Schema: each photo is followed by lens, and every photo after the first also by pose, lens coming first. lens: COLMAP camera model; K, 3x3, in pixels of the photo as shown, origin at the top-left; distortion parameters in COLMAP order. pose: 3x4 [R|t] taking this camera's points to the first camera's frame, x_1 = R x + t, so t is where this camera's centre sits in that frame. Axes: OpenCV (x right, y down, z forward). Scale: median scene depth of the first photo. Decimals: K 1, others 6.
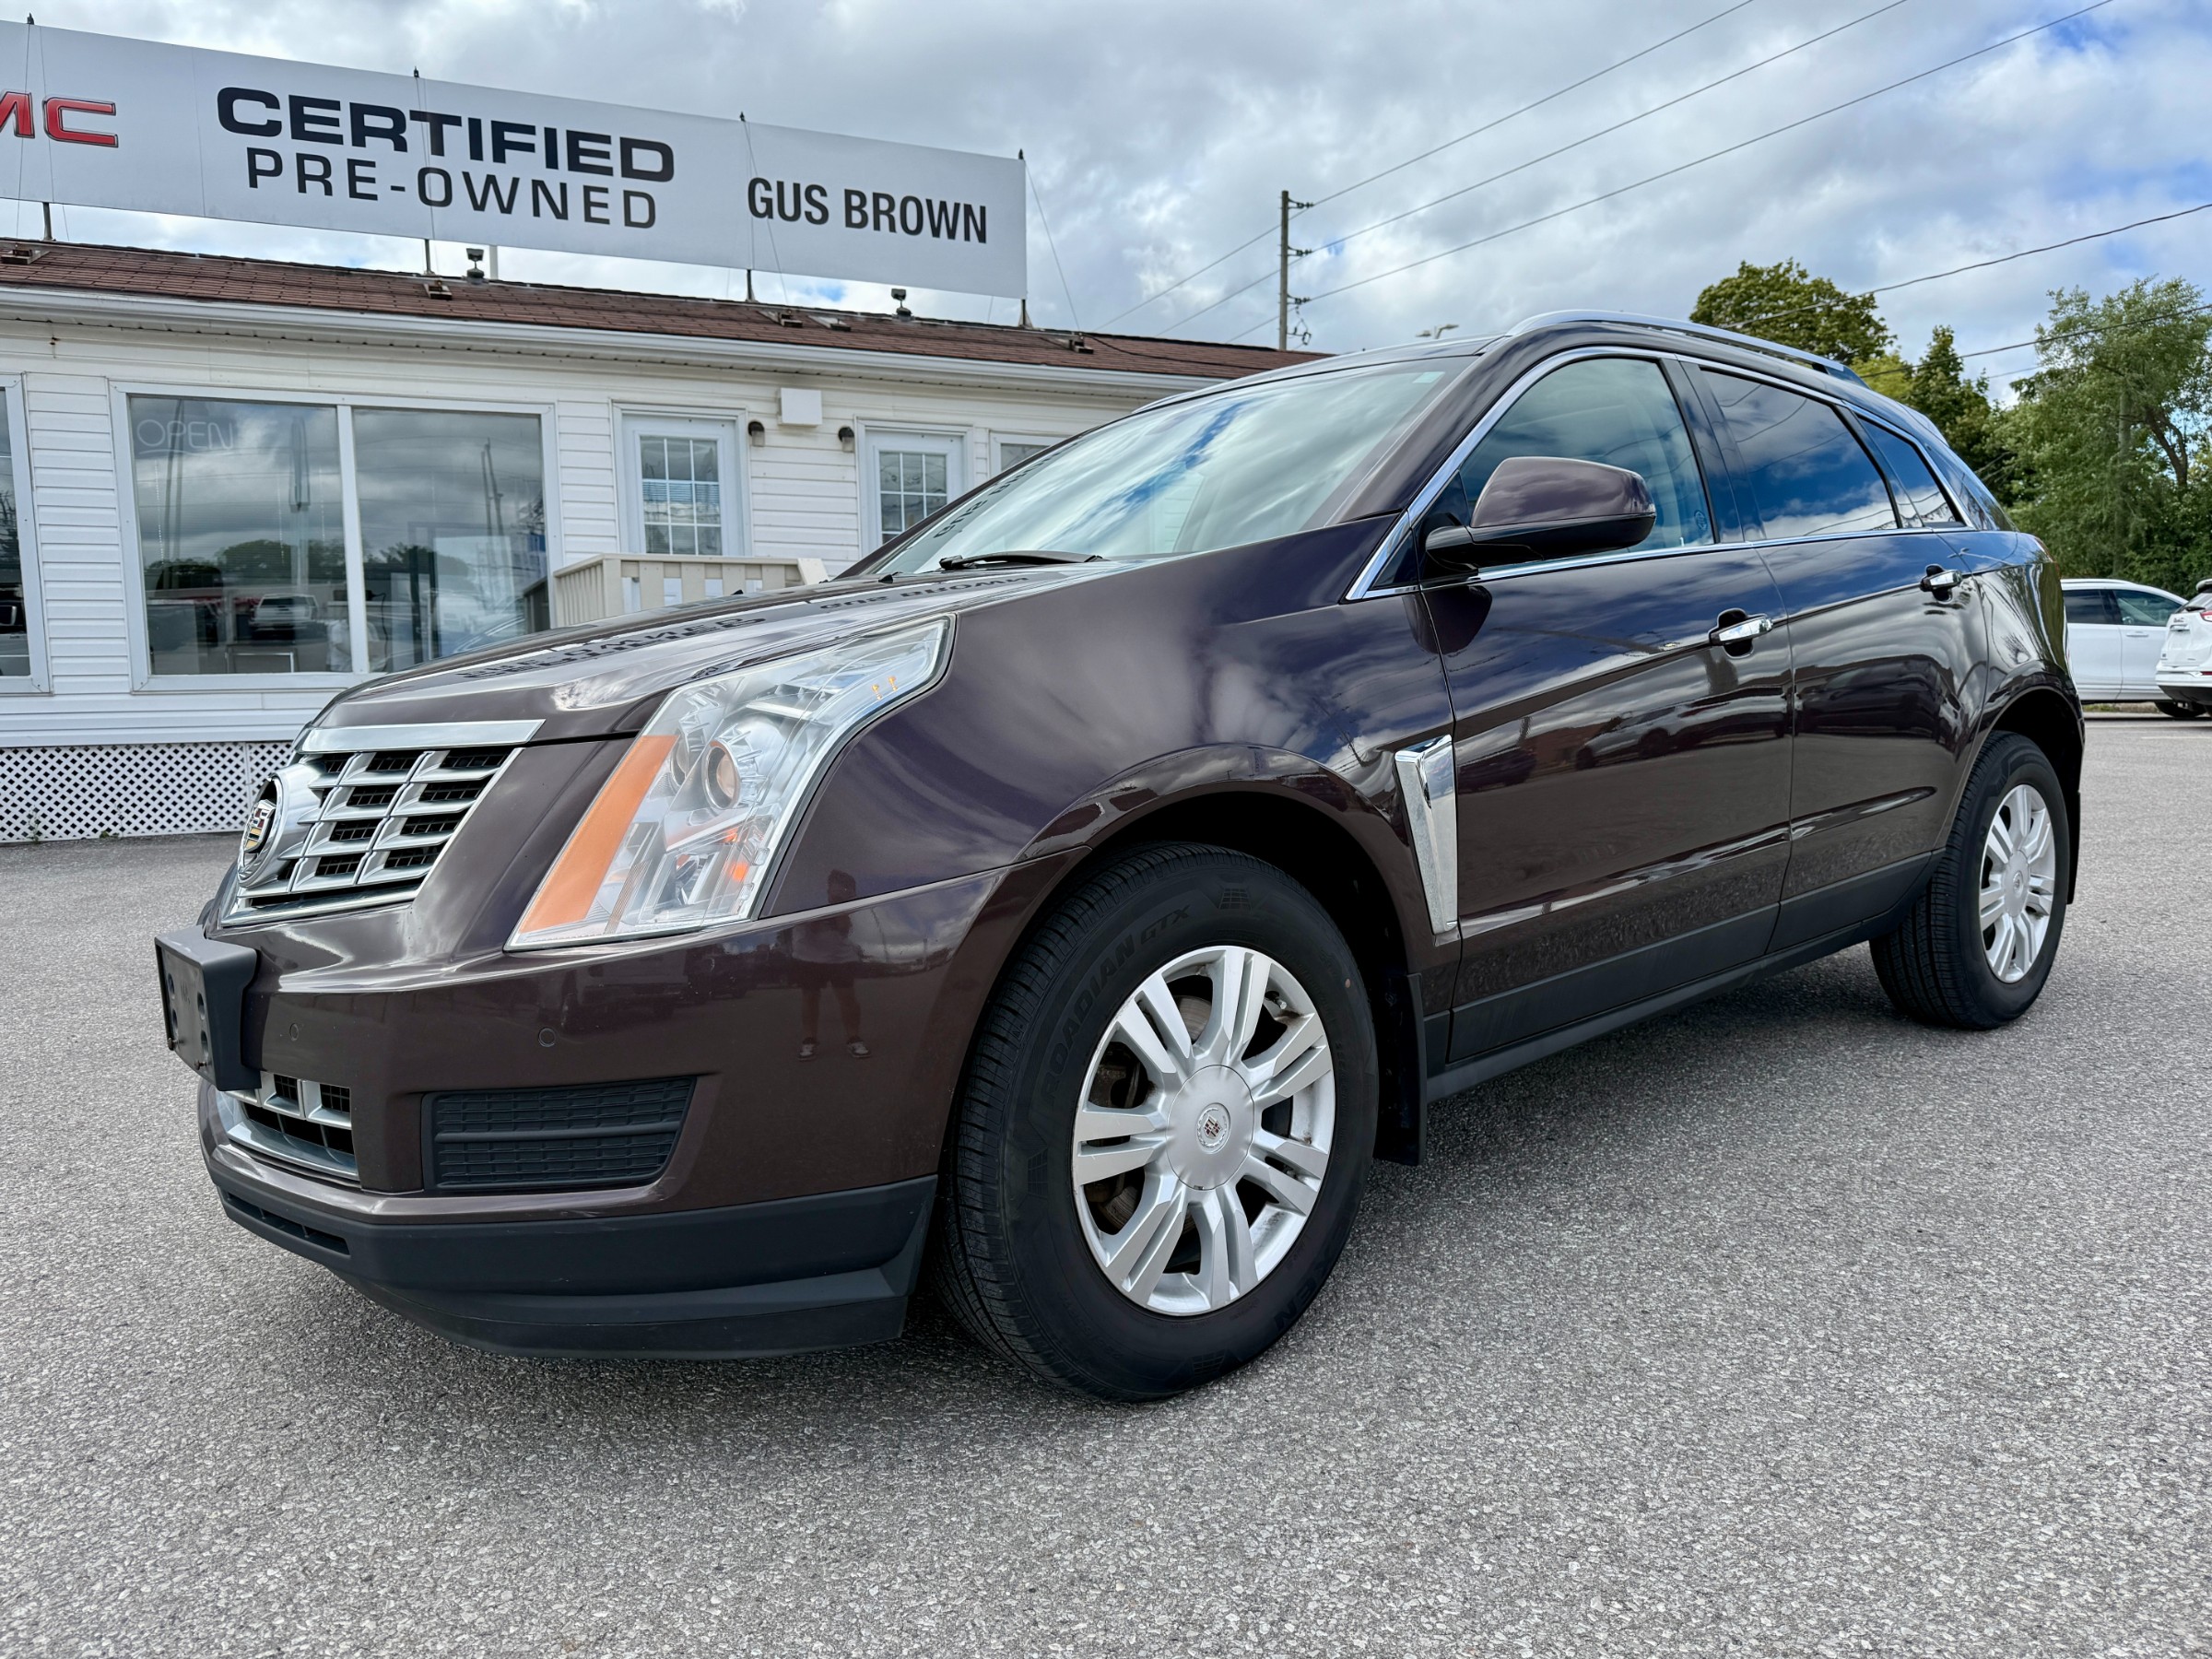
lens RADIAL K [[1597.9, 0, 1106.0], [0, 1597.9, 829.5], [0, 0, 1]] dist [-0.000333, -0.001534]
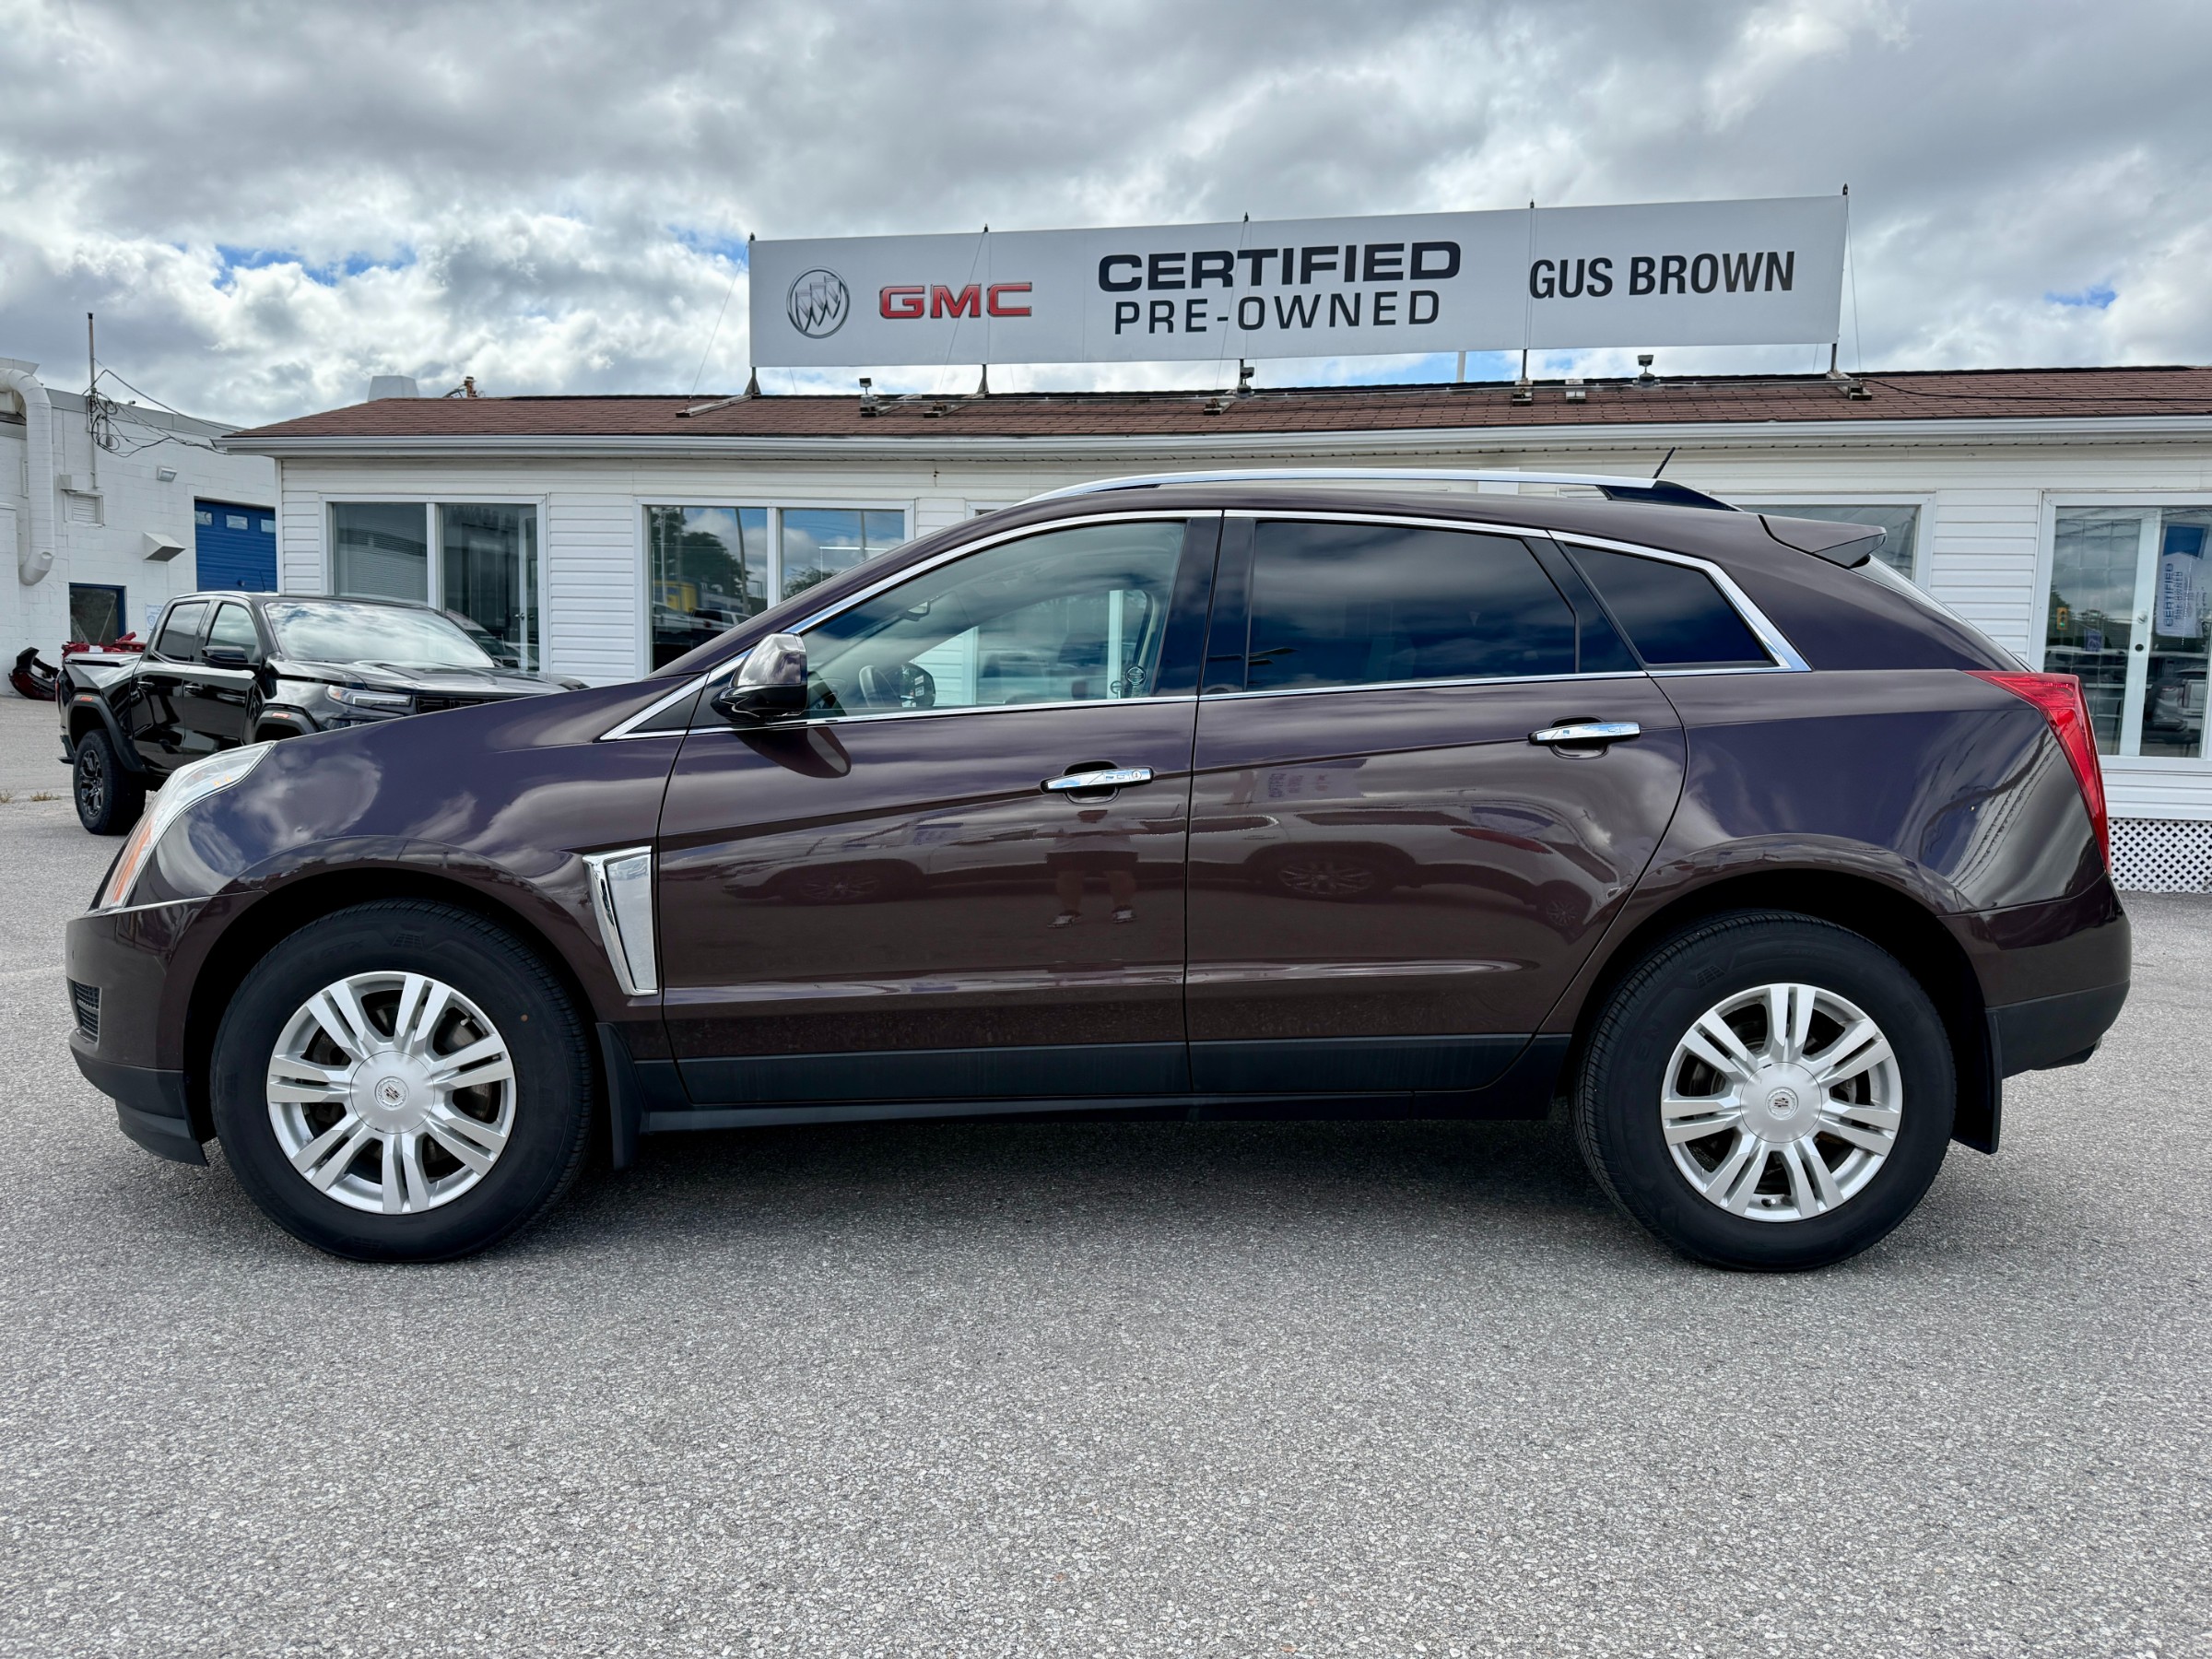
lens RADIAL K [[1561.0, 0, 1109.9], [0, 1561.0, 857.0], [0, 0, 1]] dist [0.106610, -0.212539]
pose [[0.765107, 0.099887, -0.636109, 0.285374], [-0.104239, 0.994078, 0.030720, -0.027990], [0.635410, 0.042804, 0.770988, 0.053360]]
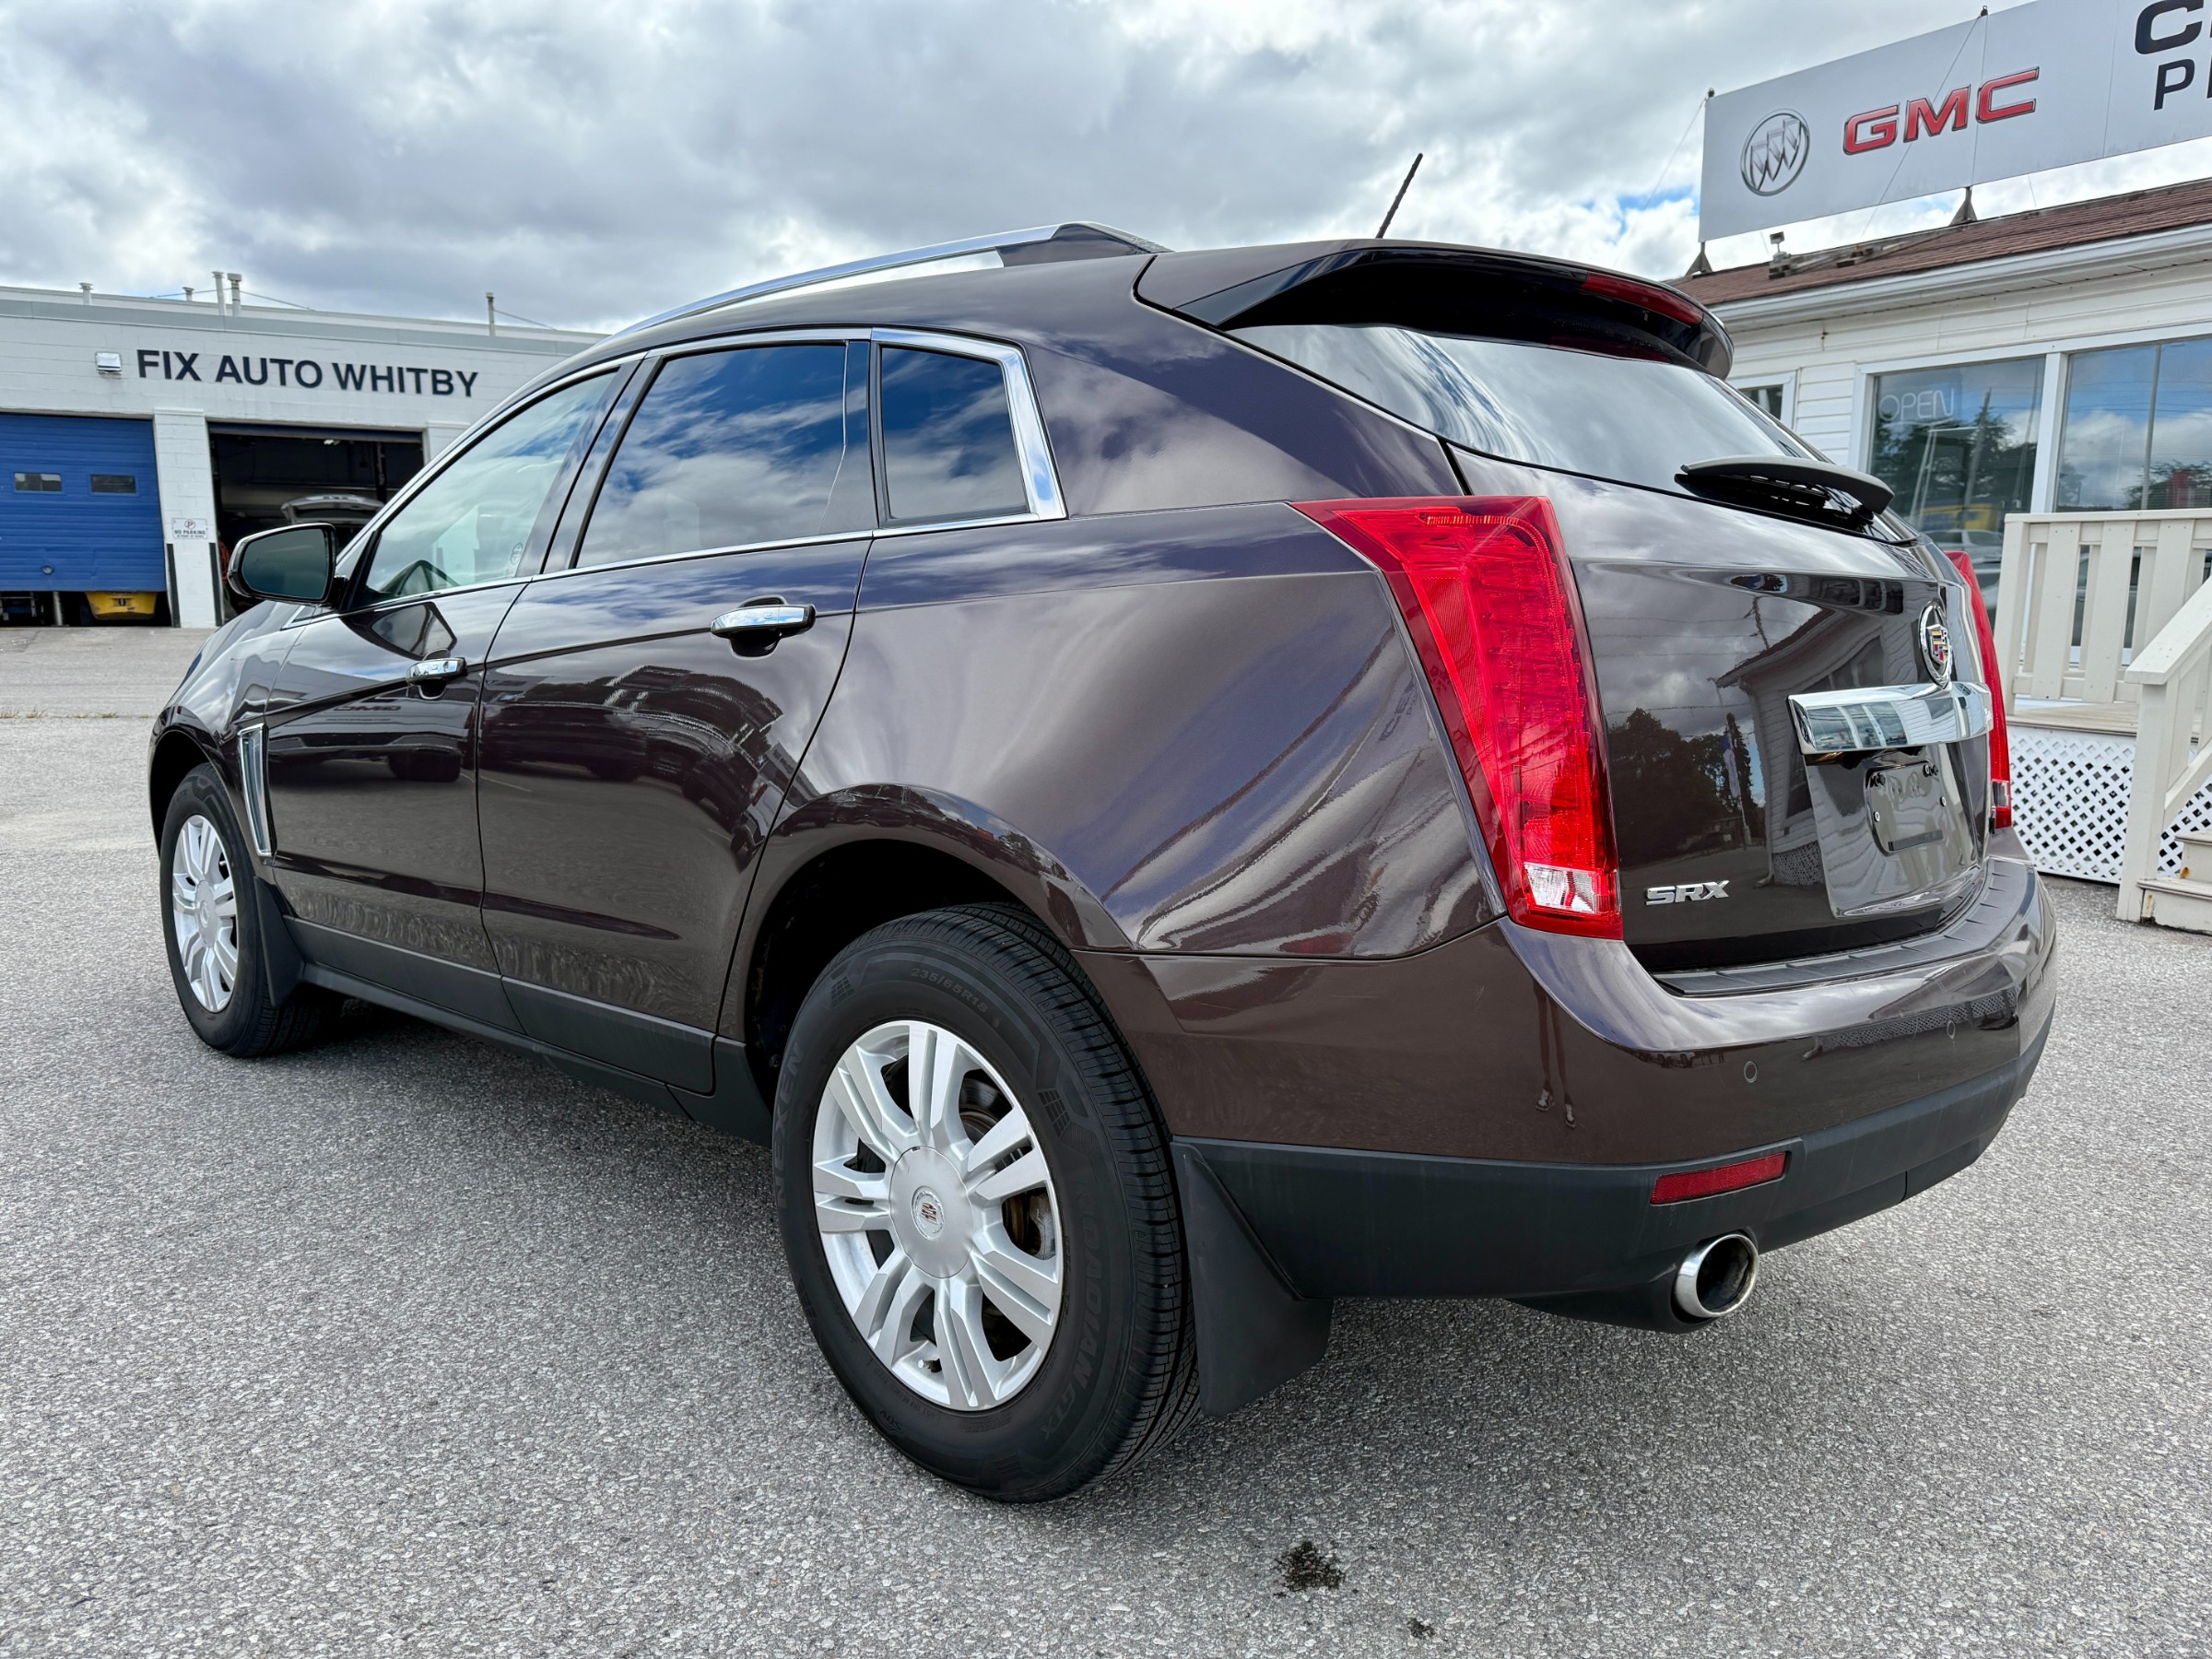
lens RADIAL K [[1597.9, 0, 1106.0], [0, 1597.9, 829.5], [0, 0, 1]] dist [-0.000333, -0.001534]
pose [[0.079348, 0.159759, -0.983962, 0.372130], [-0.121786, 0.981234, 0.149495, -0.059047], [0.989380, 0.107971, 0.097315, 0.350053]]
